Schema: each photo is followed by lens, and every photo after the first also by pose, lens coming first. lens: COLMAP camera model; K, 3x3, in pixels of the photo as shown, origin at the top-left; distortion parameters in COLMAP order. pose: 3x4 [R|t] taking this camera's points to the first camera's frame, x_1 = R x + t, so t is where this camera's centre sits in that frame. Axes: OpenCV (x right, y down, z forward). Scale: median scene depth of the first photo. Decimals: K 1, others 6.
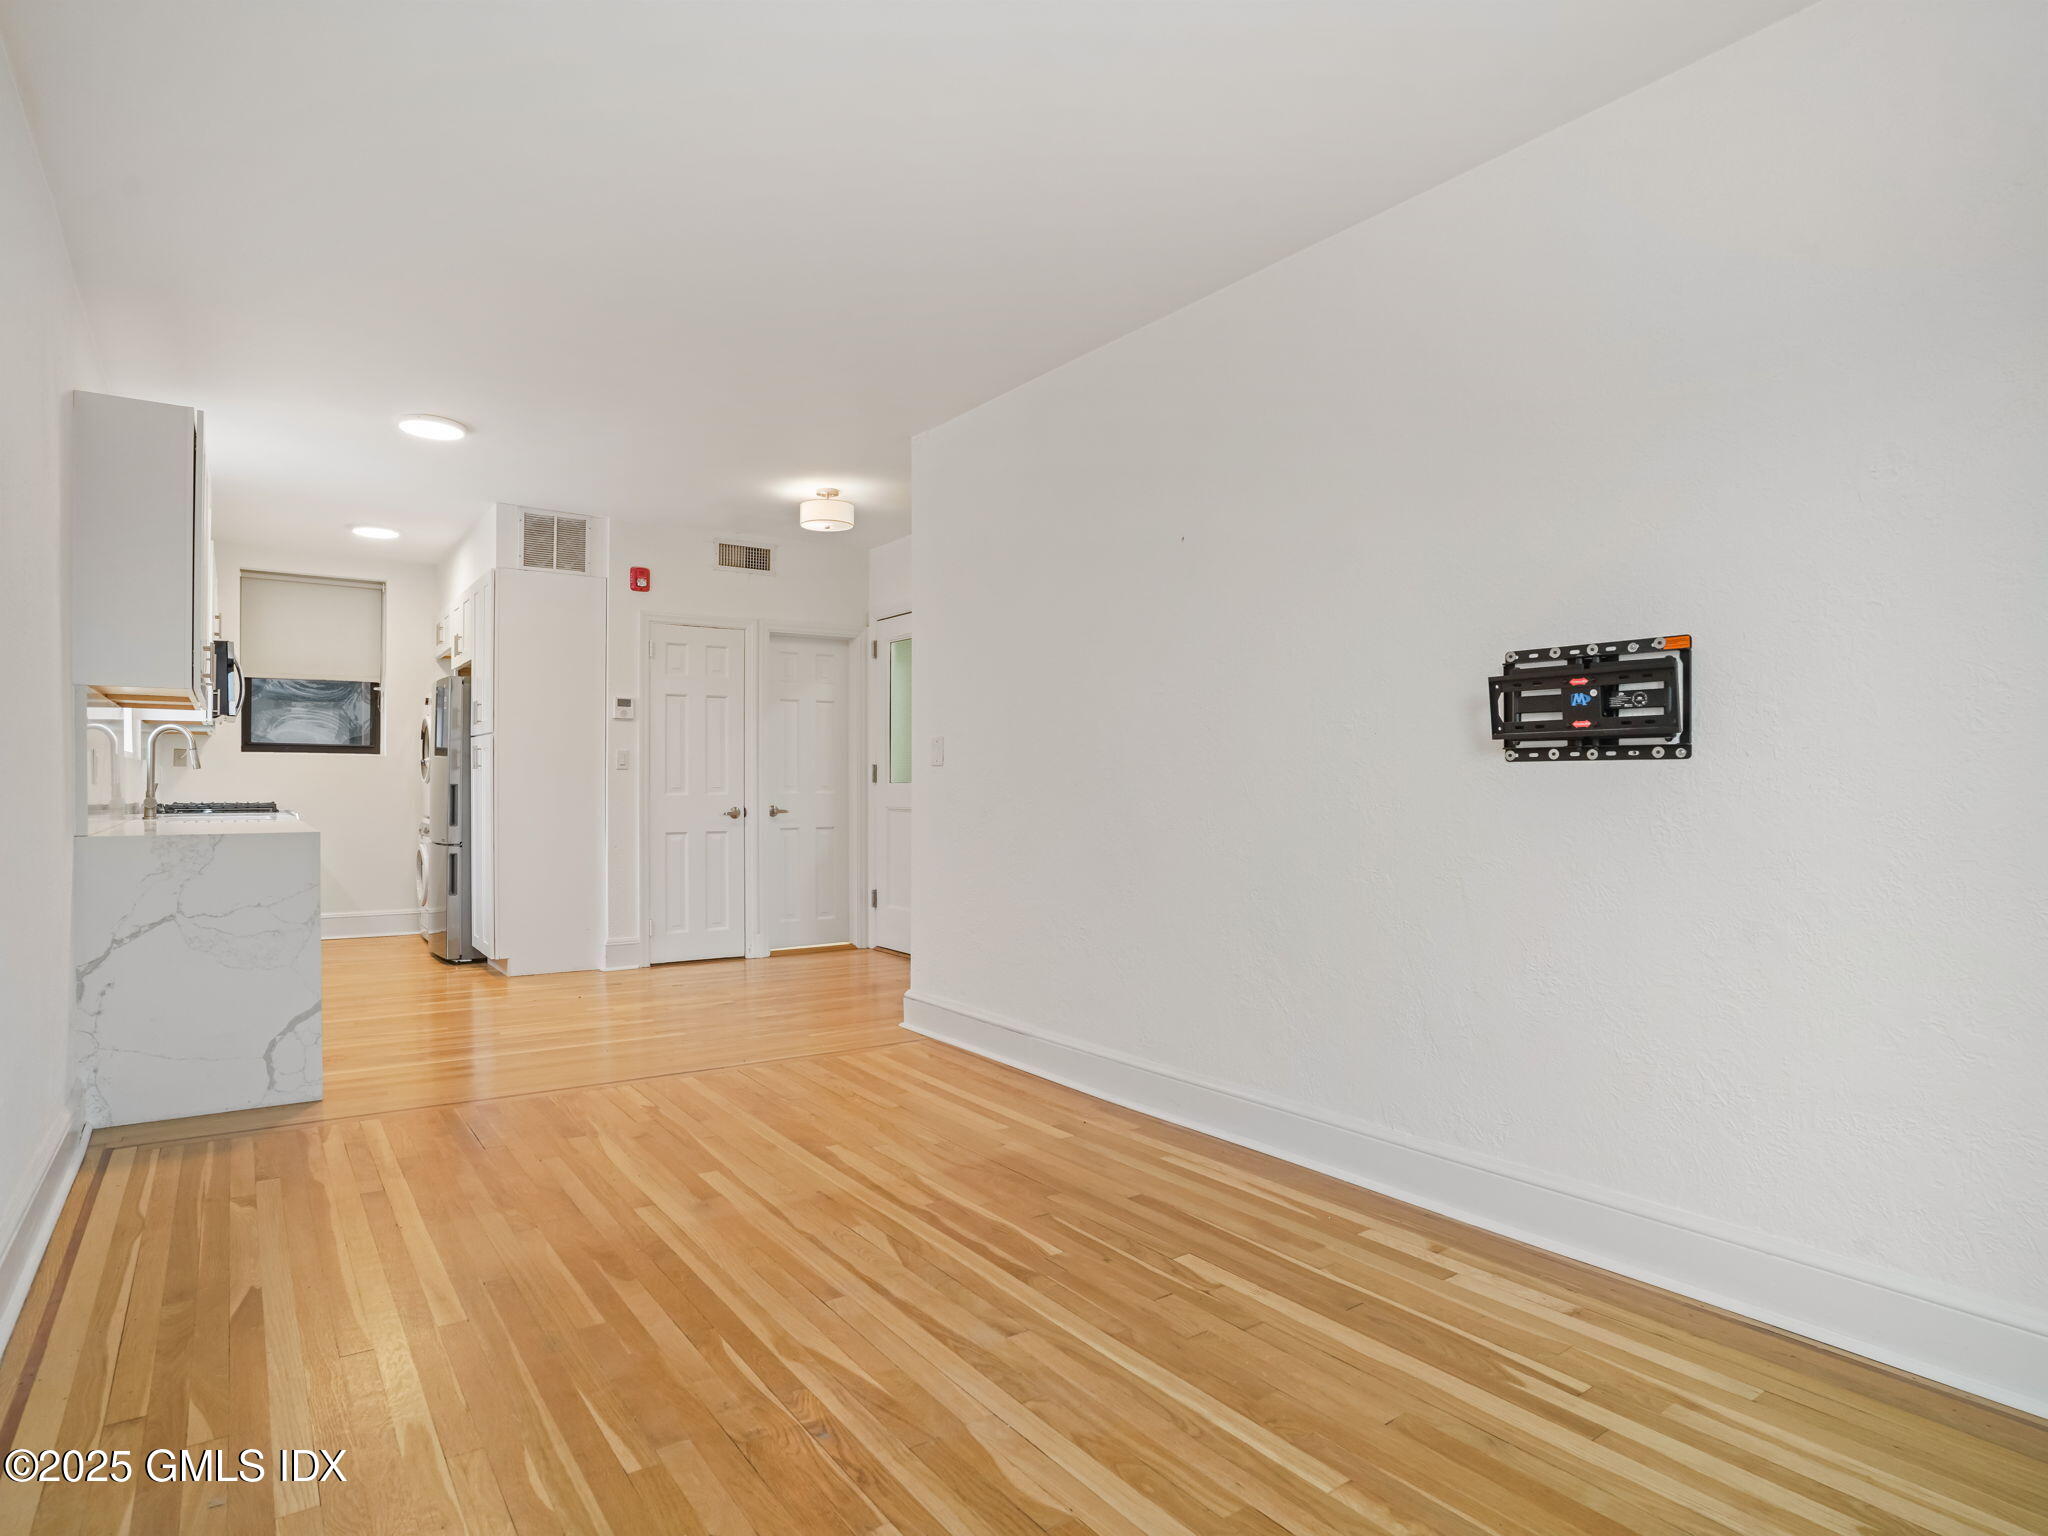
lens RADIAL K [[1125.6, 0, 1024.0], [0, 1125.6, 768.0], [0, 0, 1]] dist [-0.031207, 0.001565]
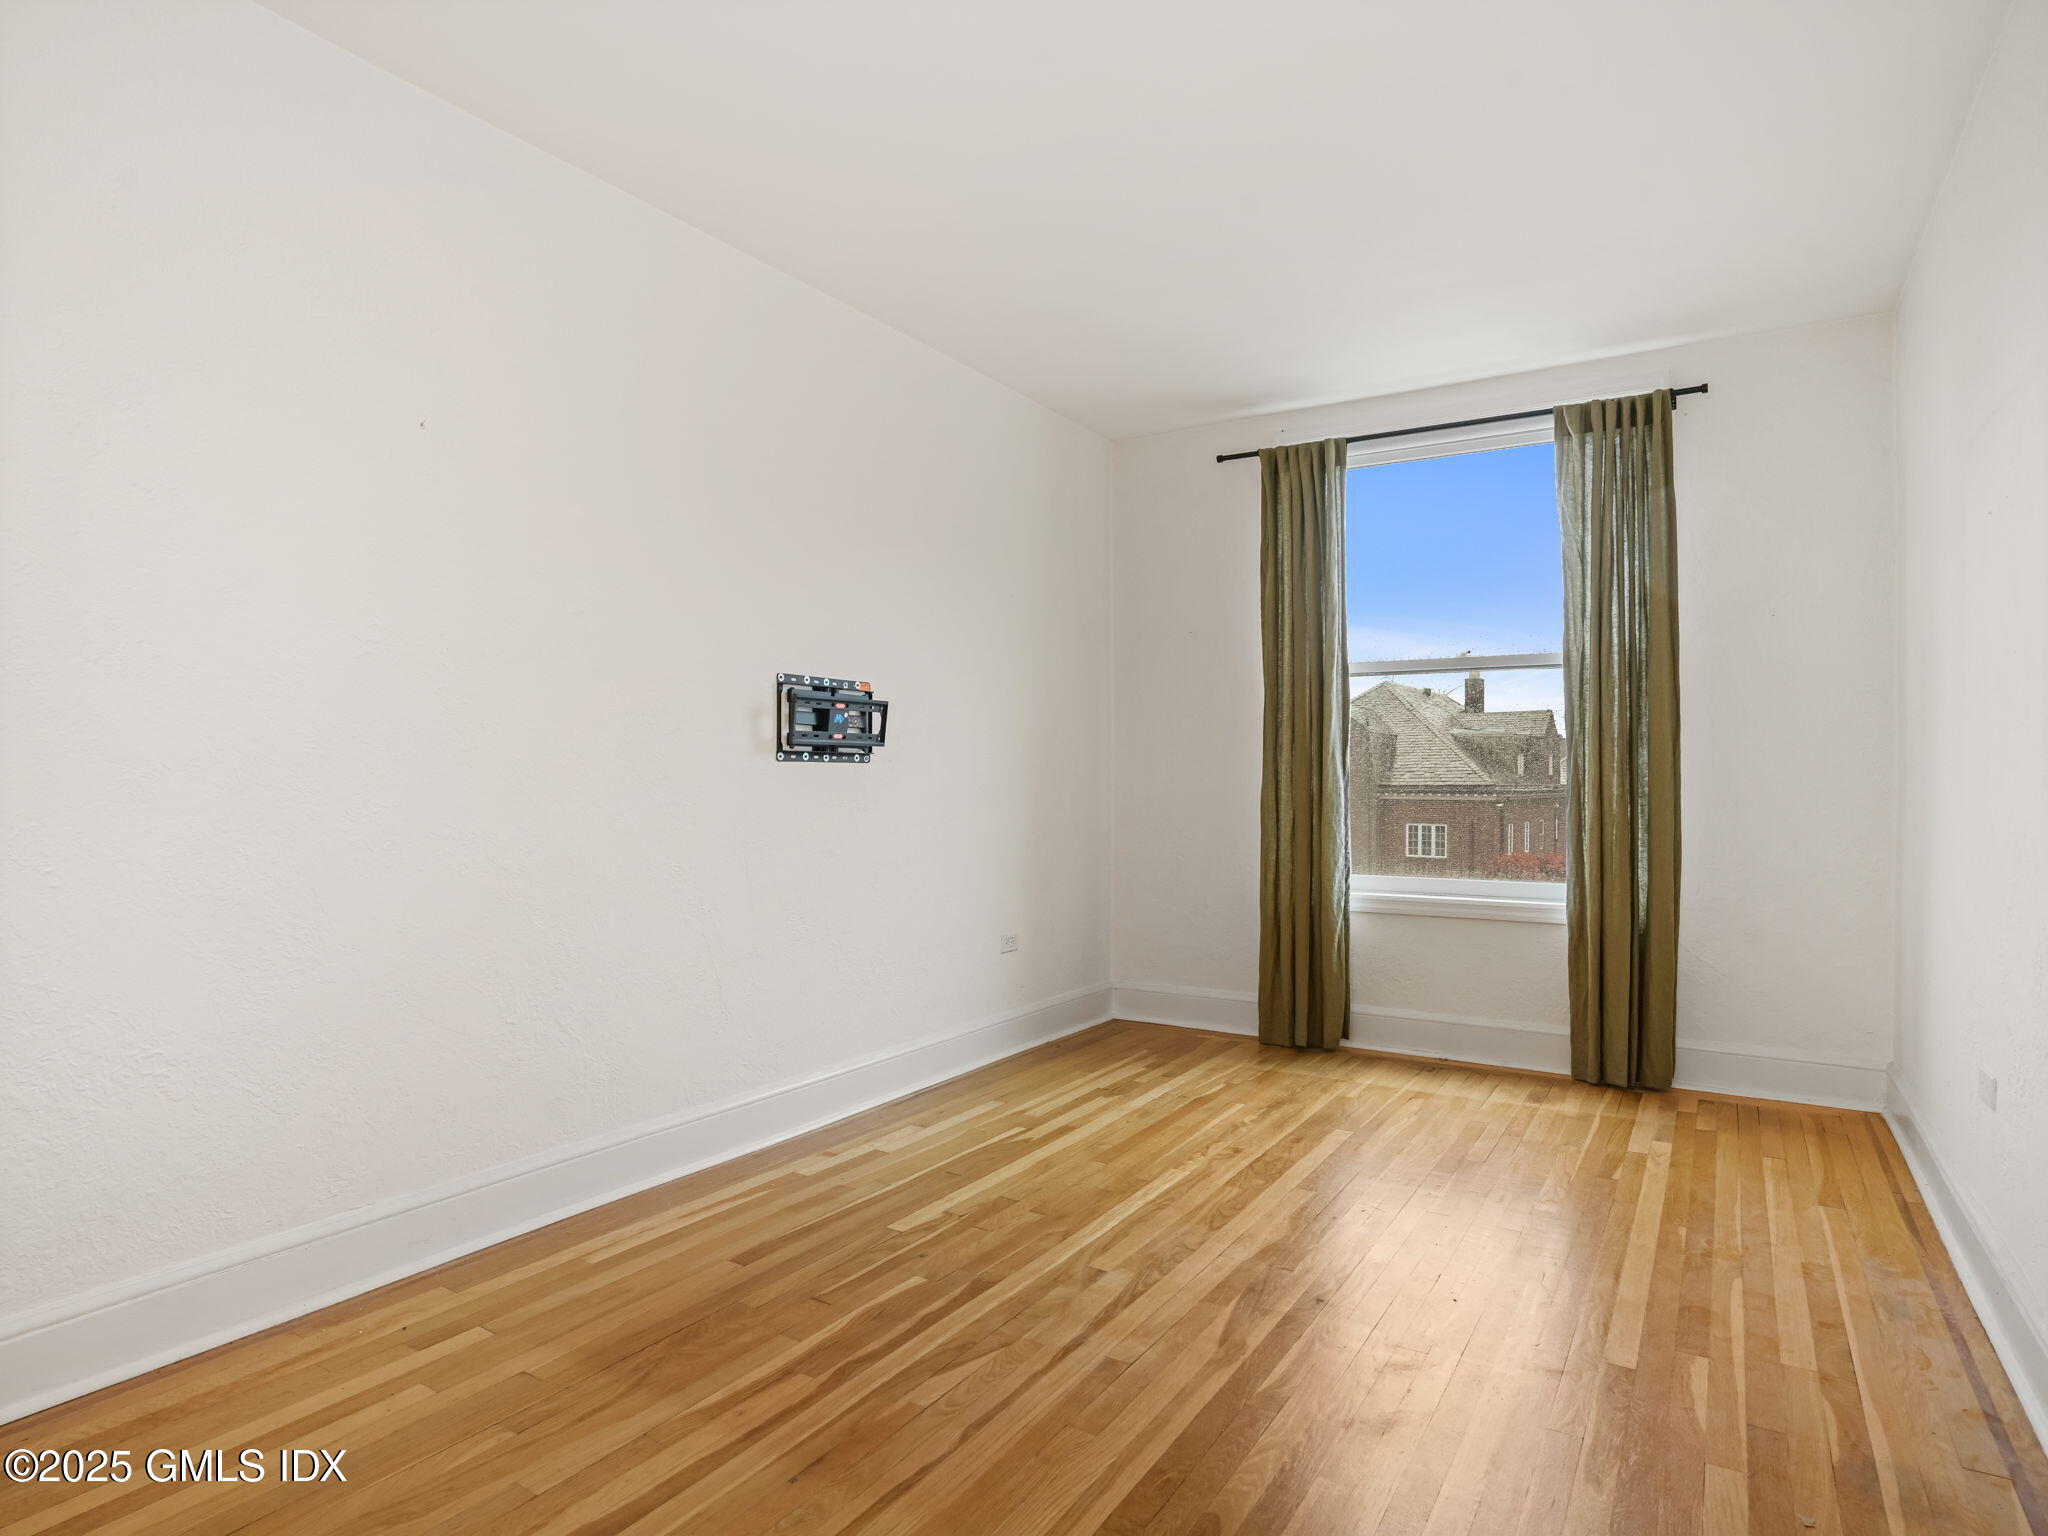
lens RADIAL K [[1125.6, 0, 1024.0], [0, 1125.6, 768.0], [0, 0, 1]] dist [-0.031207, 0.001565]
pose [[-0.371179, 0.014993, 0.928440, -0.900234], [-0.020390, 0.999497, -0.024292, 0.030016], [-0.928338, -0.027947, -0.370686, 1.314820]]
